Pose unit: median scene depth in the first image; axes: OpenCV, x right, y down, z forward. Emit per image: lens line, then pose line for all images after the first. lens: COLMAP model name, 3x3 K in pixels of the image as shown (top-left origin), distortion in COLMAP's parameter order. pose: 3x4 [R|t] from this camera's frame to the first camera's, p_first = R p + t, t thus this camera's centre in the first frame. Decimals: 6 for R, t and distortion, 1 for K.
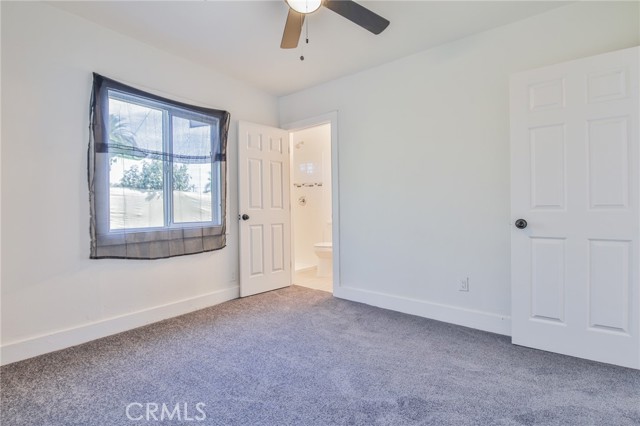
lens RADIAL K [[293.7, 0, 320.5], [0, 293.7, 207.0], [0, 0, 1]] dist [-0.000508, -0.009425]
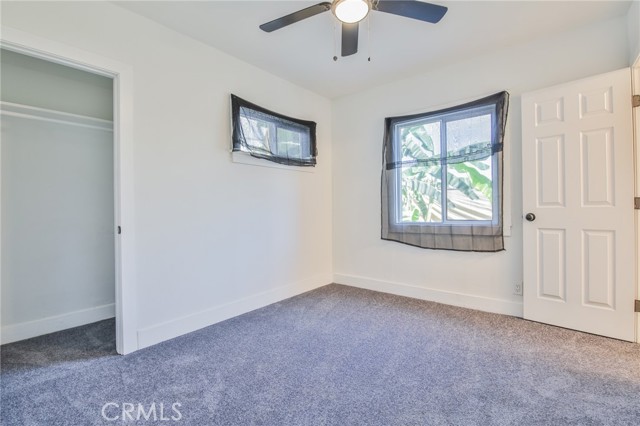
lens RADIAL K [[293.7, 0, 320.5], [0, 293.7, 207.0], [0, 0, 1]] dist [-0.000508, -0.009425]
pose [[-0.021938, 0.002351, -0.999757, 0.577723], [0.015796, 0.999873, 0.002004, -0.002303], [0.999635, -0.015748, -0.021973, 0.521070]]
